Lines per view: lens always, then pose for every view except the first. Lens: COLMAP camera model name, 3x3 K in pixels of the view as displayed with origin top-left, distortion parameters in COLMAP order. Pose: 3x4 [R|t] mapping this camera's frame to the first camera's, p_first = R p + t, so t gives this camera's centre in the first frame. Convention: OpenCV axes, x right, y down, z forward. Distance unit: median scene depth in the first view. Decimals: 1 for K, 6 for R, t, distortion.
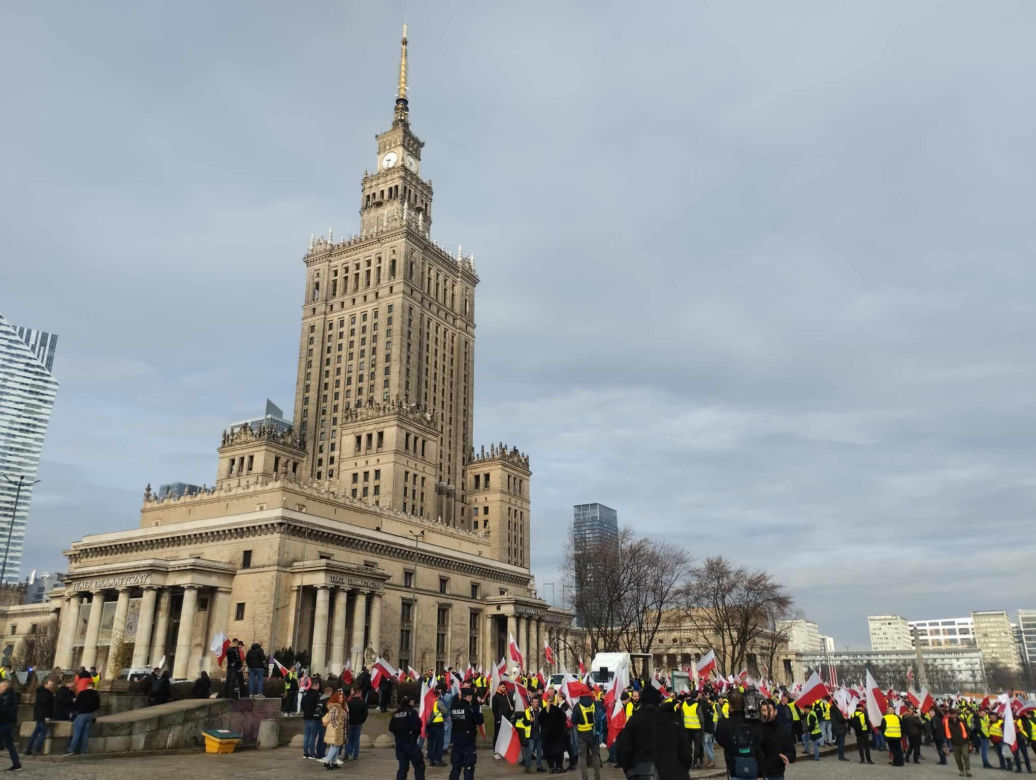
lens RADIAL K [[866.1, 0, 518.0], [0, 866.1, 390.0], [0, 0, 1]] dist [0.056259, -0.033050]
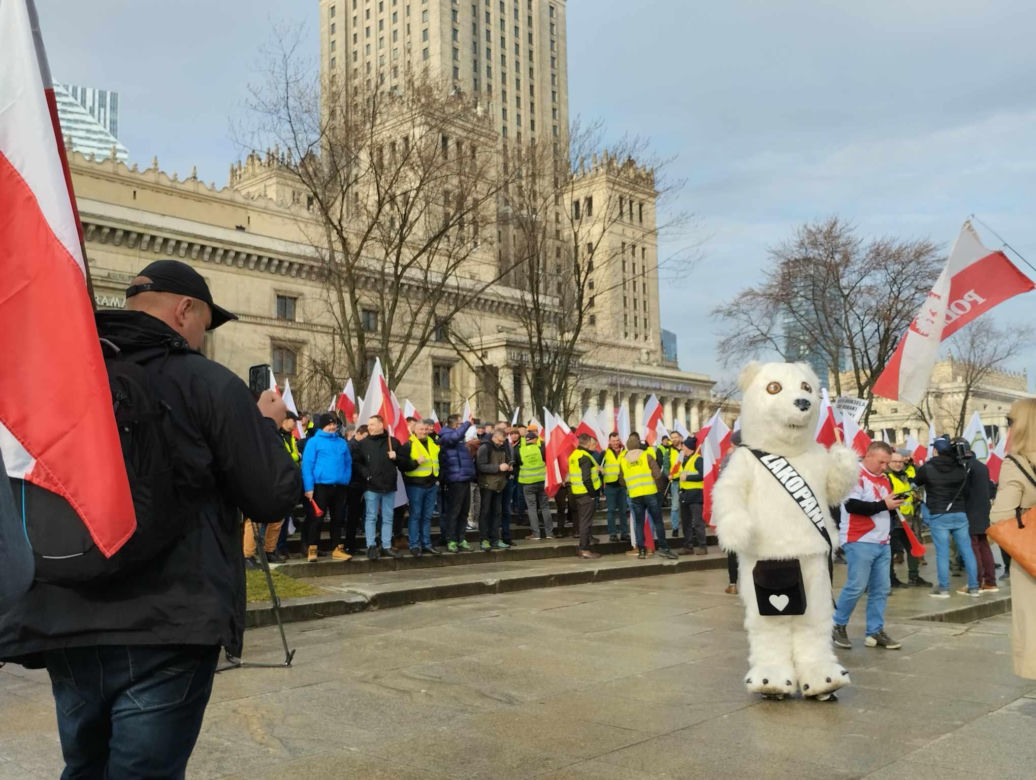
lens RADIAL K [[977.1, 0, 518.0], [0, 977.1, 390.0], [0, 0, 1]] dist [0.067262, -0.020786]
pose [[0.972282, -0.044881, -0.229464, 0.085224], [0.096582, 0.970855, 0.219346, 0.069034], [0.212931, -0.235428, 0.948279, 0.190931]]
